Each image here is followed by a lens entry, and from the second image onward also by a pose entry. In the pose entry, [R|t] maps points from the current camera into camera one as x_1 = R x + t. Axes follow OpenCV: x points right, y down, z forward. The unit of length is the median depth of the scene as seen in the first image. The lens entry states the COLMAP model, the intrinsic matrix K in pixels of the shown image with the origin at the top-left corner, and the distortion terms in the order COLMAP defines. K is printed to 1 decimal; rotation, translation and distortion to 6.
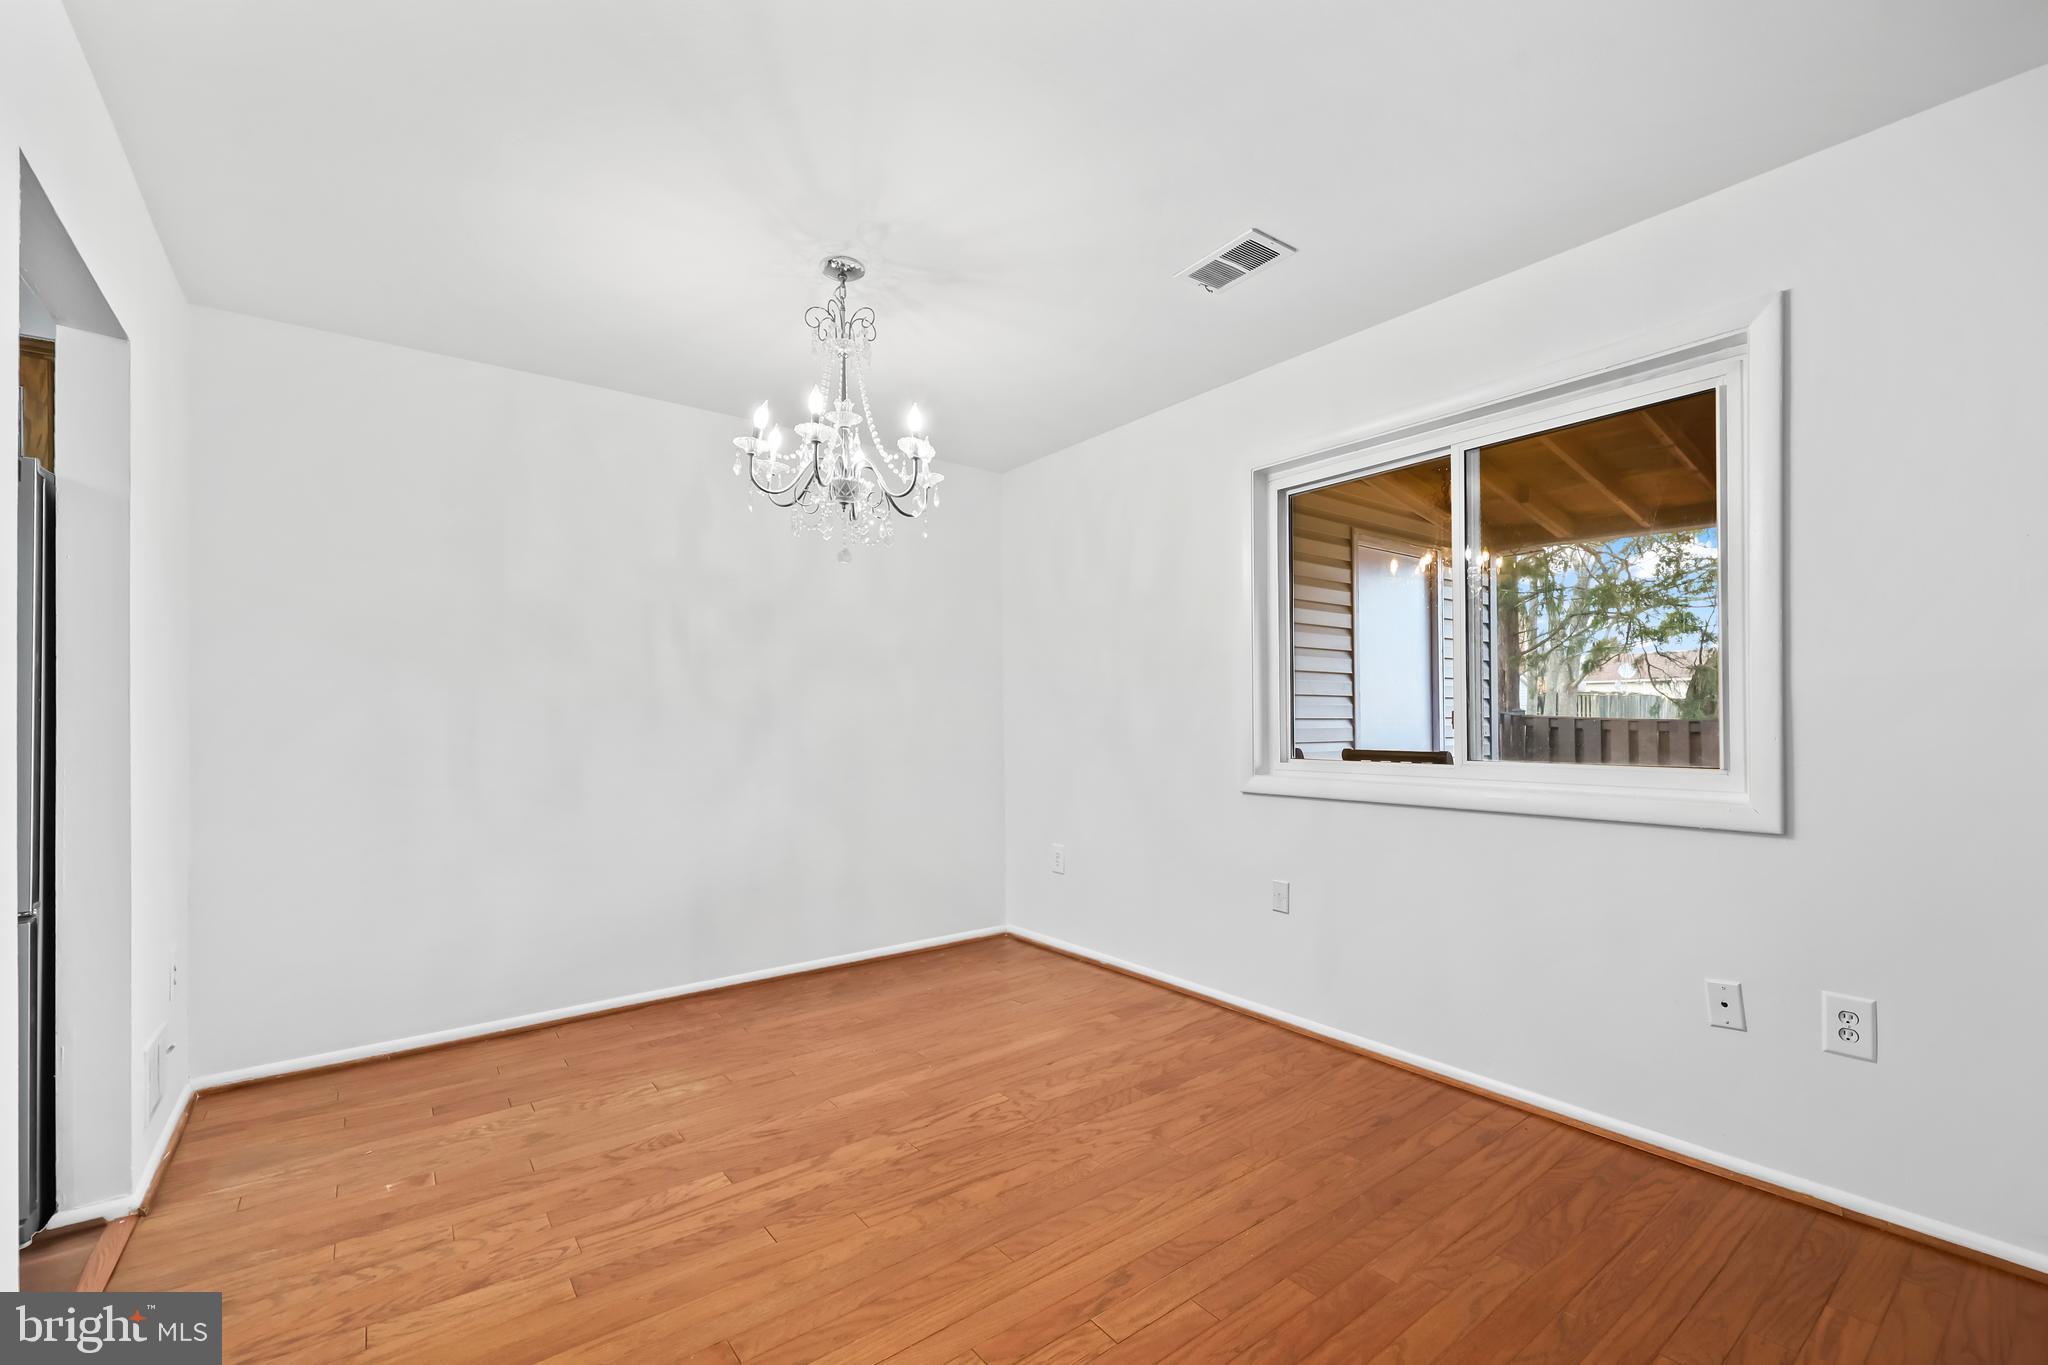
lens RADIAL K [[842.9, 0, 1030.7], [0, 842.9, 730.5], [0, 0, 1]] dist [0.004102, 0.000761]
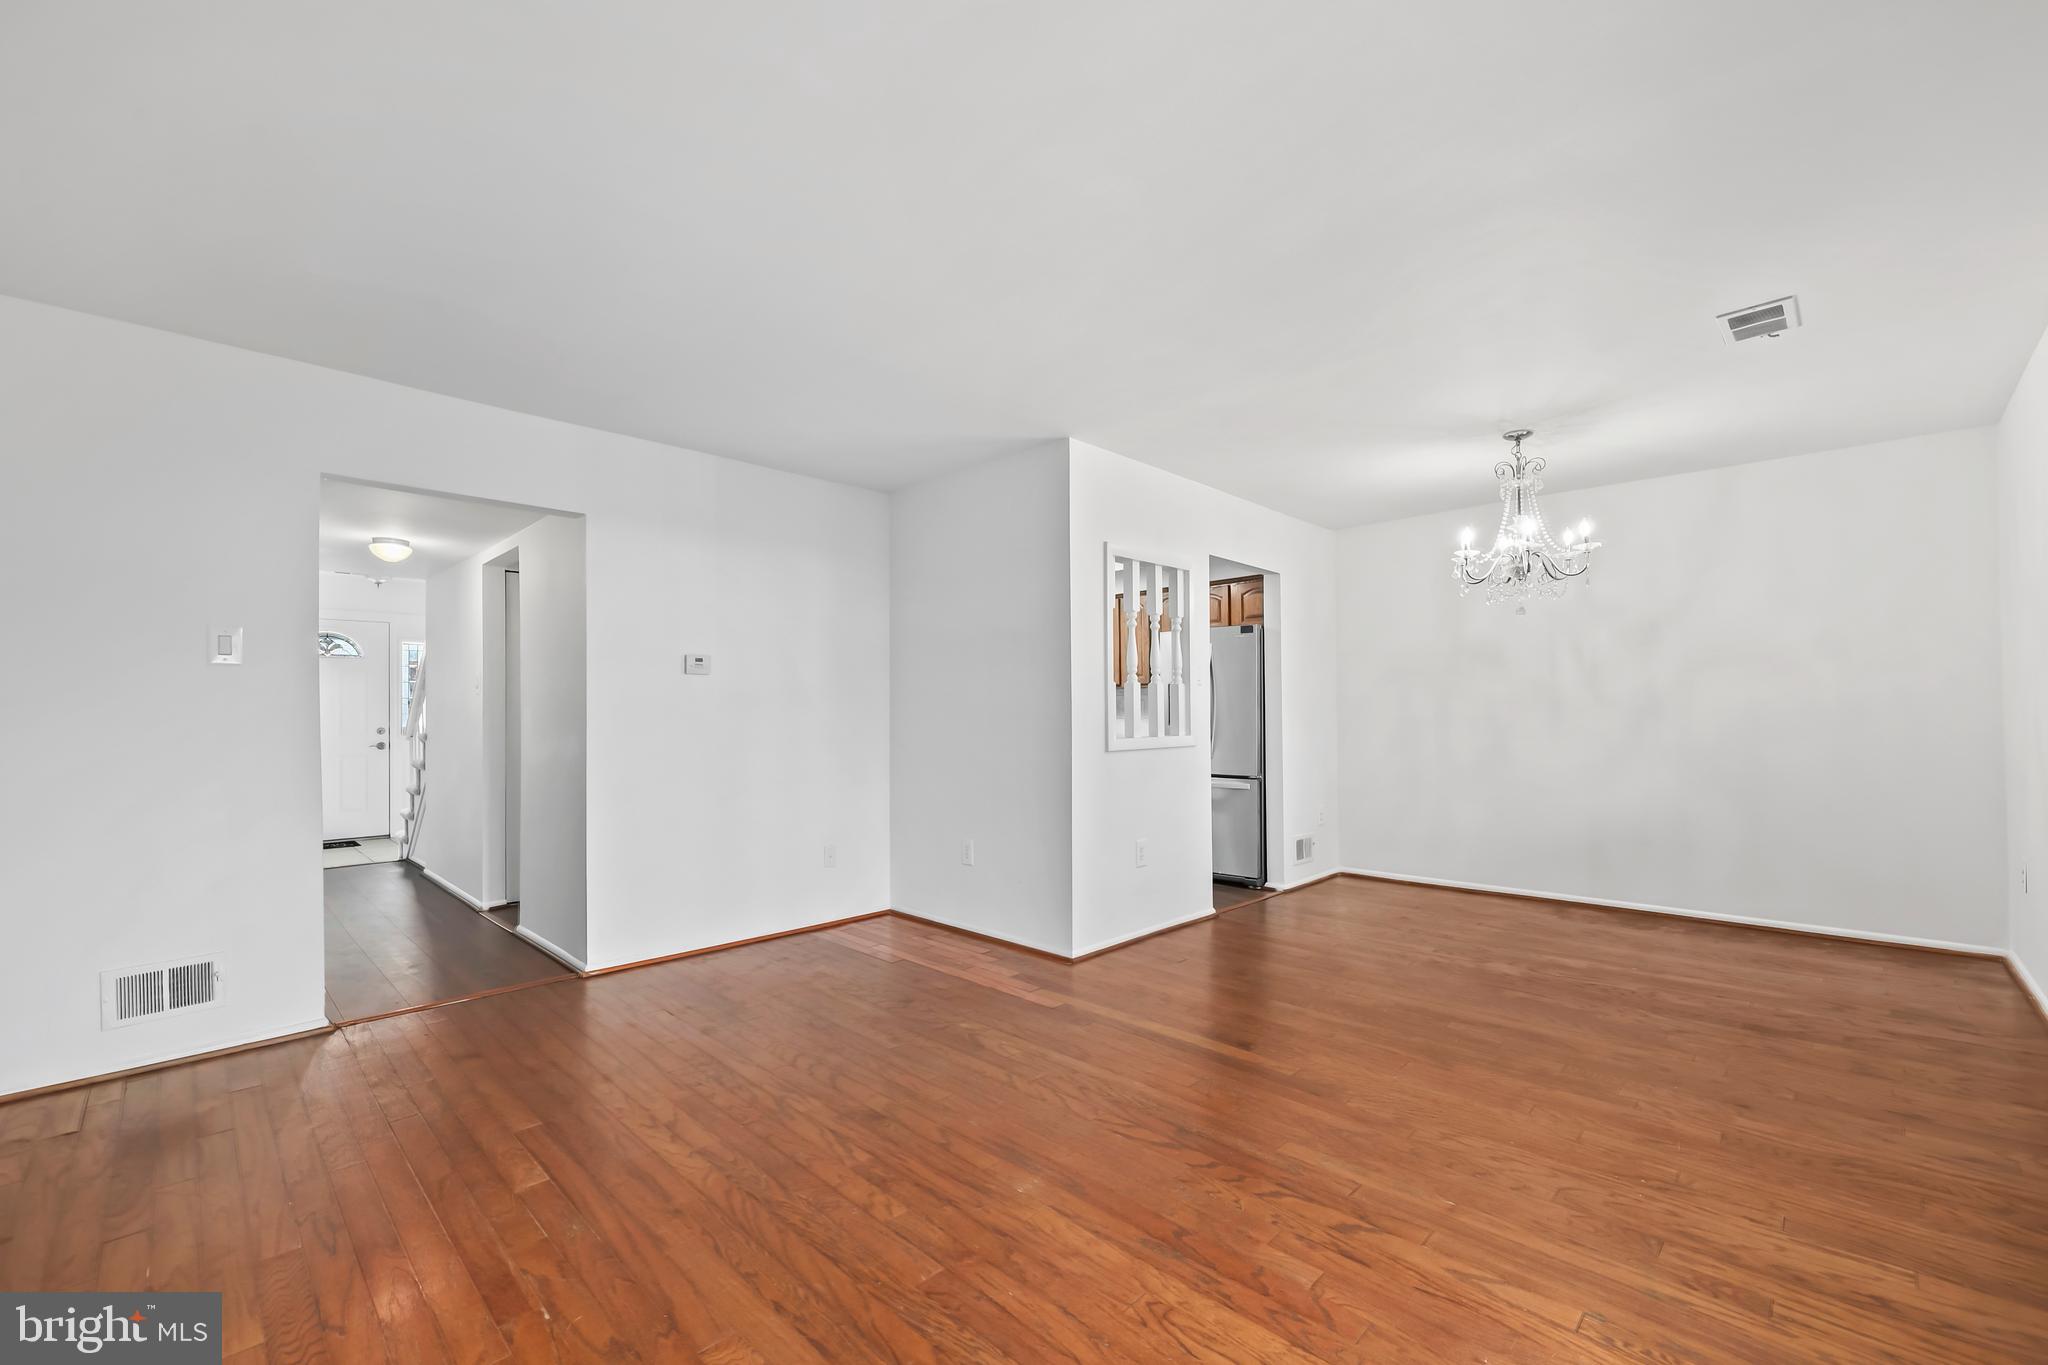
lens RADIAL K [[842.9, 0, 1034.4], [0, 842.9, 687.7], [0, 0, 1]] dist [0.004102, 0.000761]
pose [[0.150098, -0.024799, -0.988360, 1.403471], [-0.005430, 0.999650, -0.025907, -0.009845], [0.988656, 0.009255, 0.149911, -0.190394]]
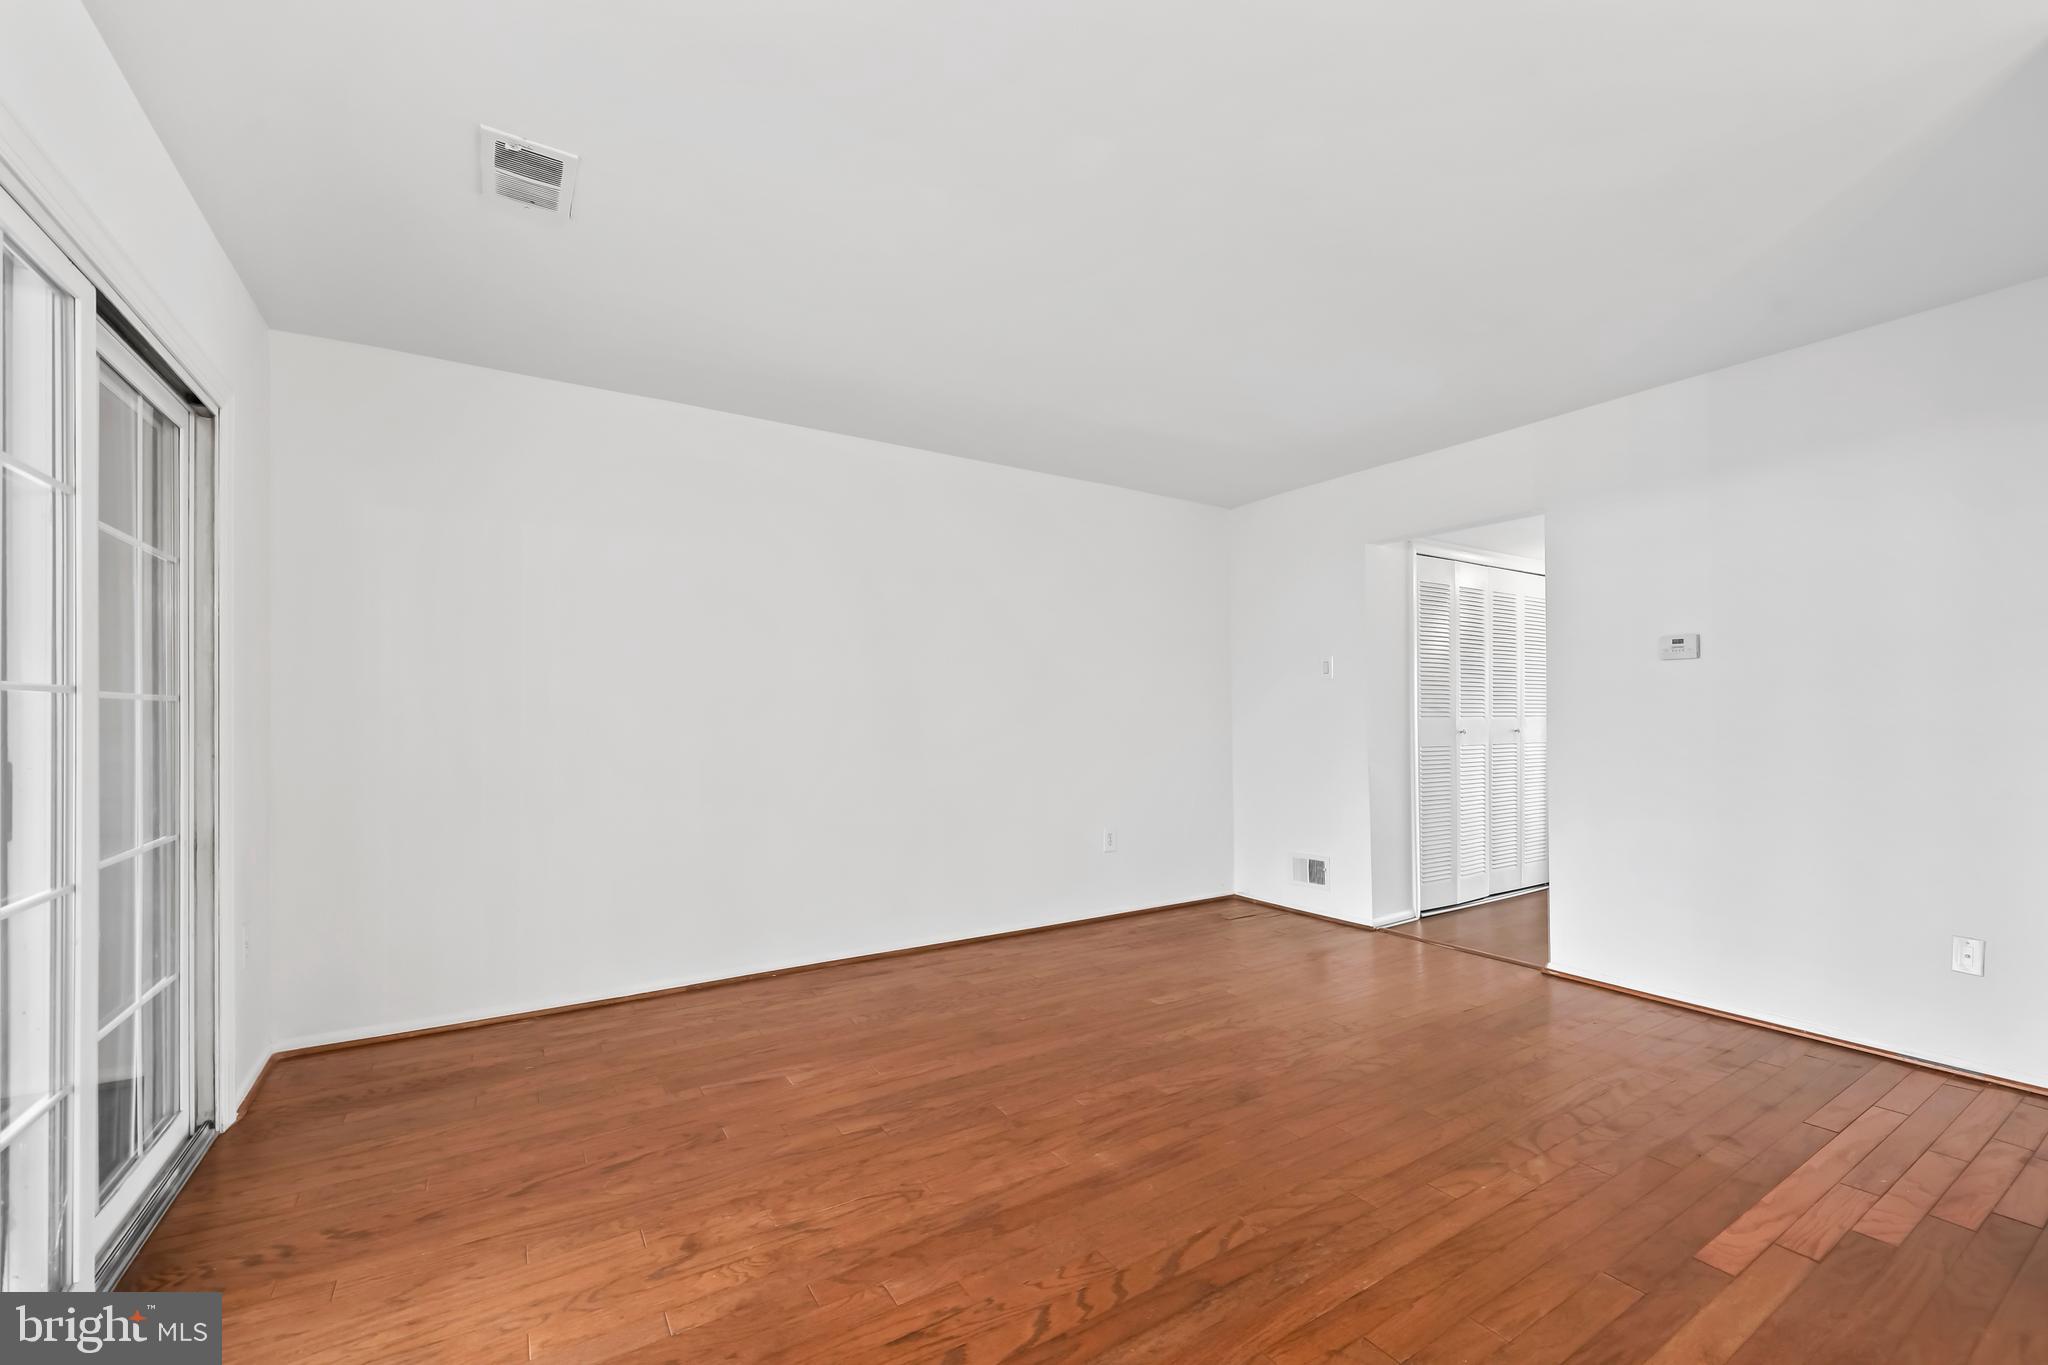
lens RADIAL K [[842.9, 0, 1038.1], [0, 842.9, 708.0], [0, 0, 1]] dist [0.004102, 0.000761]
pose [[-0.996570, 0.012973, 0.081733, 0.441586], [0.013115, 0.999913, 0.001201, -0.014735], [-0.081710, 0.002269, -0.996654, 0.955863]]
